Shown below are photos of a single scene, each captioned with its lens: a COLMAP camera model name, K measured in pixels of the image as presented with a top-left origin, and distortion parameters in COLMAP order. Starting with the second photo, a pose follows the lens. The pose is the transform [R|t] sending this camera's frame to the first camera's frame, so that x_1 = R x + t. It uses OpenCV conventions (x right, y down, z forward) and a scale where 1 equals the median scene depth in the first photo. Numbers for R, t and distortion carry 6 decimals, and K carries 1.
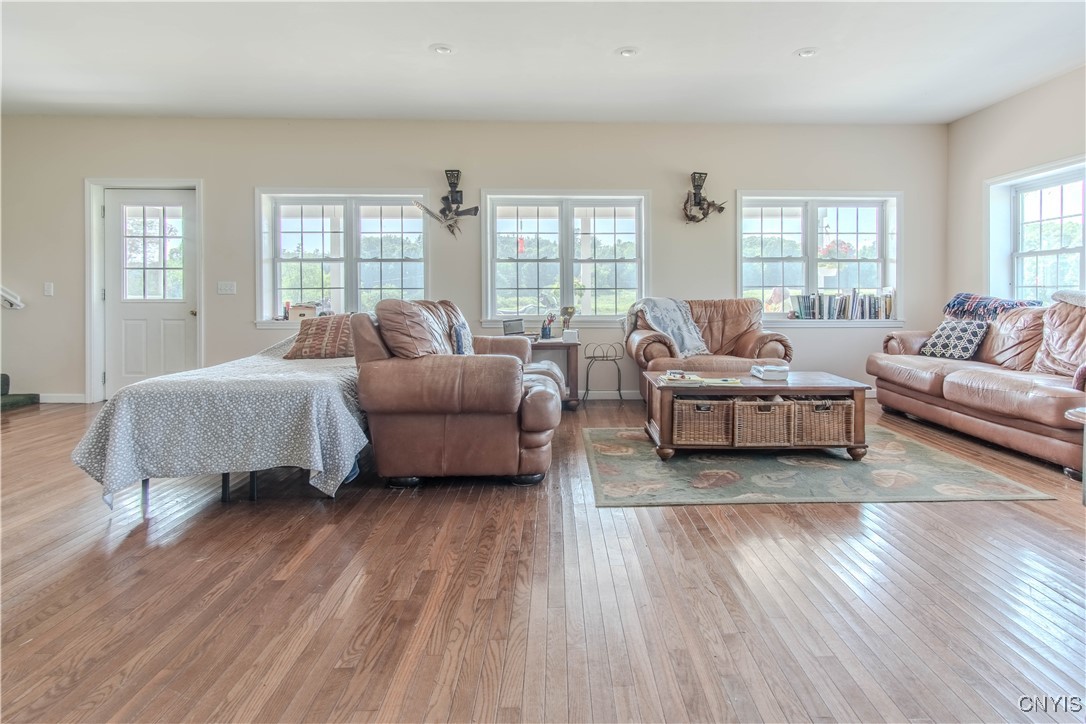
lens RADIAL K [[594.7, 0, 578.9], [0, 594.7, 296.8], [0, 0, 1]] dist [0.001716, 0.000587]
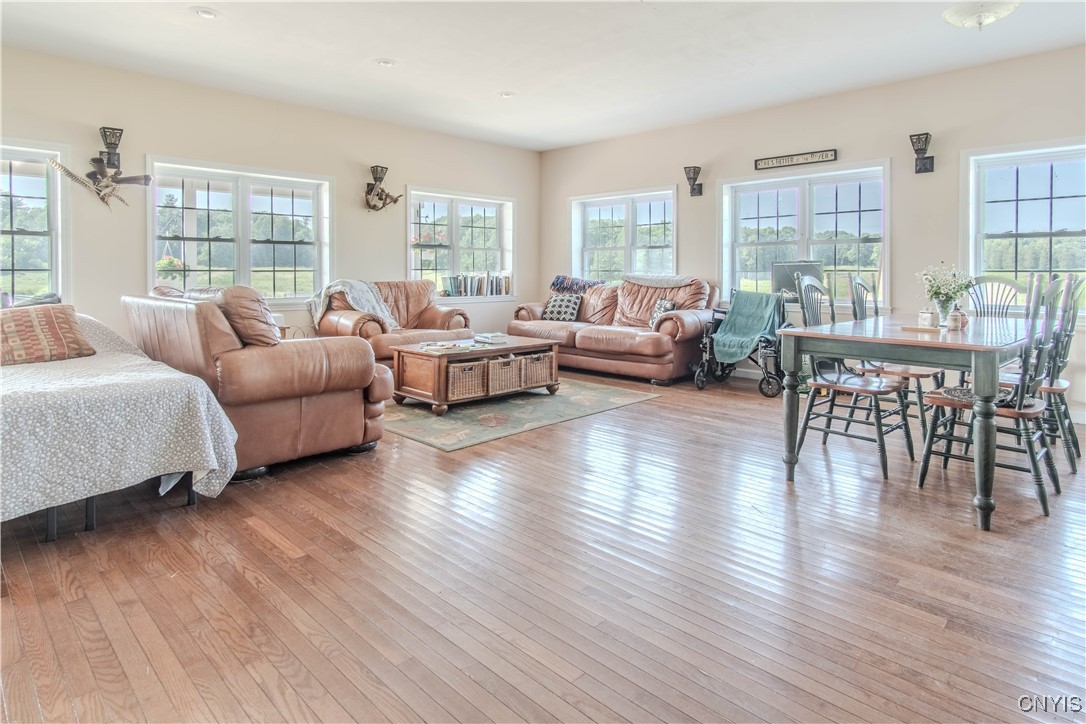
lens RADIAL K [[605.8, 0, 542.4], [0, 605.8, 274.4], [0, 0, 1]] dist [-0.002204, 0.000036]
pose [[0.729293, -0.001015, 0.684201, -0.487898], [0.000732, 0.999999, 0.000703, -0.011951], [-0.684201, -0.000012, 0.729293, -0.037778]]
